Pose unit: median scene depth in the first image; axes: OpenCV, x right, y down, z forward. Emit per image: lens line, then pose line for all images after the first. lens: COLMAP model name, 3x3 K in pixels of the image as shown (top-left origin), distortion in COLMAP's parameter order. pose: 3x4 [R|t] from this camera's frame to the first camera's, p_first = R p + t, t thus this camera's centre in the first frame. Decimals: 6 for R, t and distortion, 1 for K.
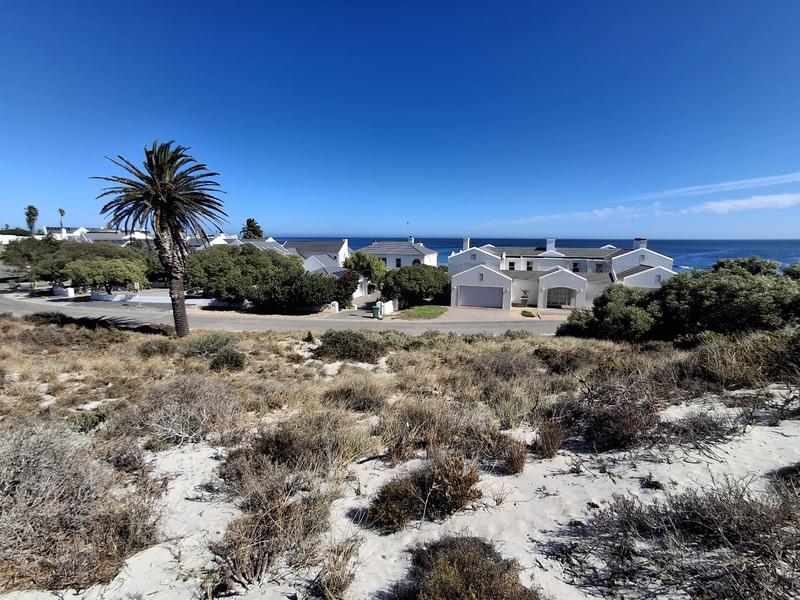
lens RADIAL K [[378.8, 0, 403.6], [0, 378.8, 287.2], [0, 0, 1]] dist [0.002732, 0.000678]
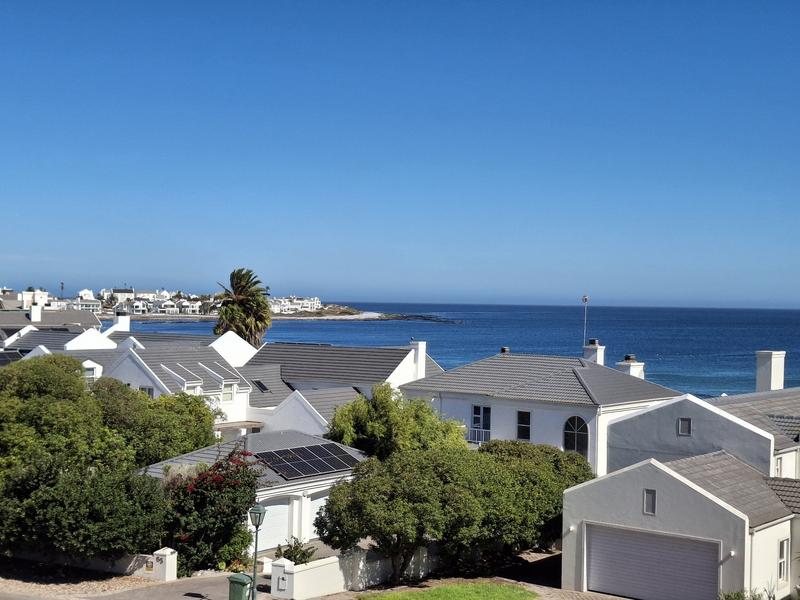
lens RADIAL K [[1170.9, 0, 399.1], [0, 1170.9, 278.3], [0, 0, 1]] dist [0.183986, -0.530468]
pose [[0.939988, 0.005615, -0.341160, 0.431080], [-0.058464, 0.987728, -0.144827, -0.068779], [0.336161, 0.156081, 0.928781, 0.029599]]
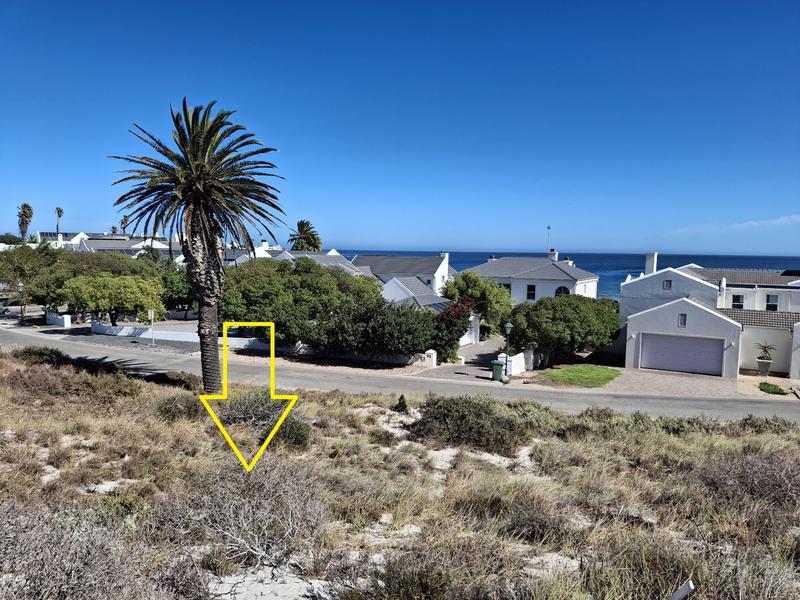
lens RADIAL K [[599.6, 0, 403.4], [0, 599.6, 300.9], [0, 0, 1]] dist [0.134134, -0.261929]
pose [[0.978023, 0.027814, -0.206632, -0.025388], [-0.037848, 0.998280, -0.044767, 0.002980], [0.205031, 0.051604, 0.977394, 0.009843]]
